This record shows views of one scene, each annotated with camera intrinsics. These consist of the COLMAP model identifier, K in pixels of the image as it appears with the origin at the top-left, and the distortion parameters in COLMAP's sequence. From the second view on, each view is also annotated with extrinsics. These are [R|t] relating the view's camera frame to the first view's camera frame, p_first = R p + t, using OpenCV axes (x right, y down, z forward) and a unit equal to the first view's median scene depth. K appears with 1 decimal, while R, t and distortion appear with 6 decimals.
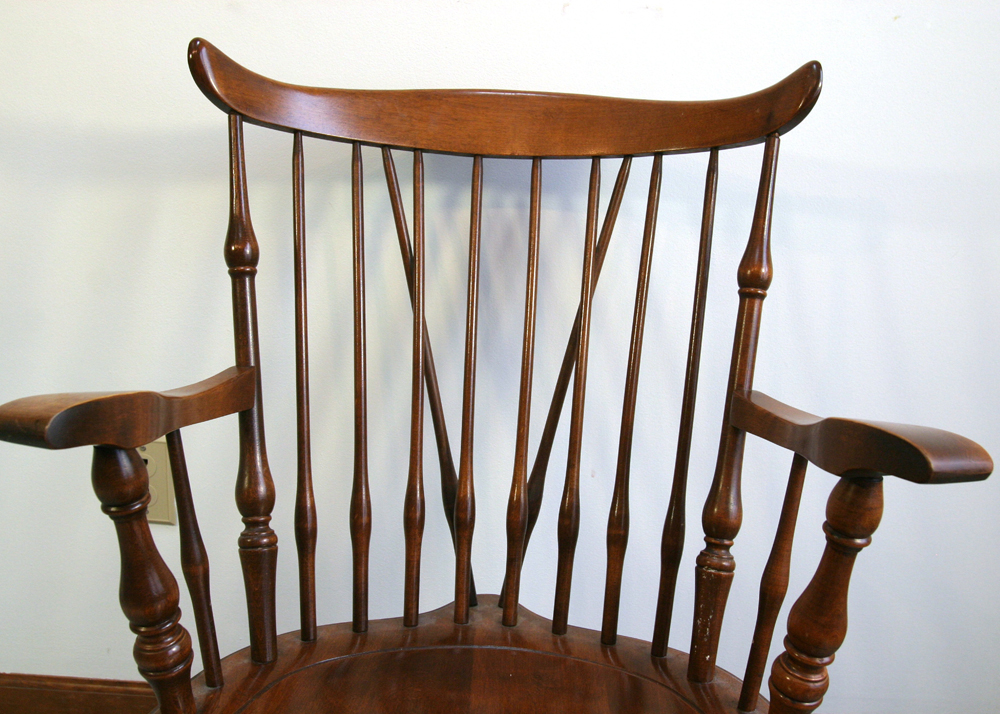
lens RADIAL K [[1005.3, 0, 500.0], [0, 1005.3, 357.0], [0, 0, 1]] dist [-0.015980, -0.000557]
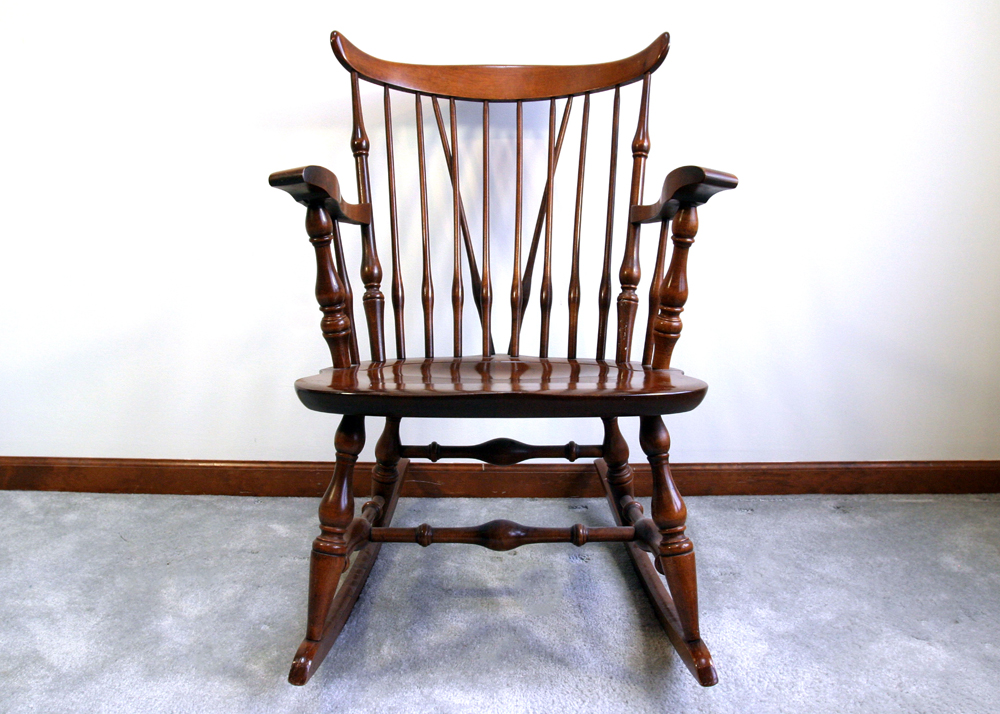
lens RADIAL K [[967.7, 0, 500.0], [0, 967.7, 357.0], [0, 0, 1]] dist [-0.008176, -0.002631]
pose [[0.999128, -0.037237, 0.018909, -0.050041], [0.039211, 0.992258, -0.117842, 0.486995], [-0.014375, 0.118481, 0.992852, -0.689117]]
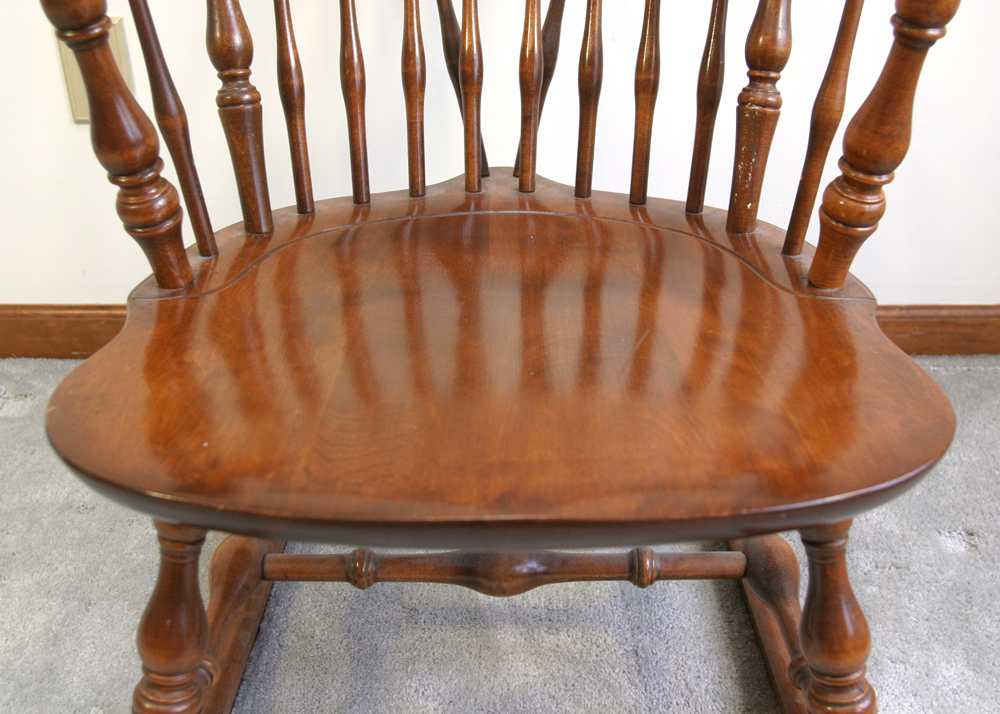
lens RADIAL K [[1125.5, 0, 500.0], [0, 1125.5, 357.0], [0, 0, 1]] dist [-0.019951, 0.037305]
pose [[0.999000, -0.044699, -0.001066, -0.021425], [0.043036, 0.954812, 0.294078, 0.116146], [-0.012127, -0.293829, 0.955781, -0.006697]]
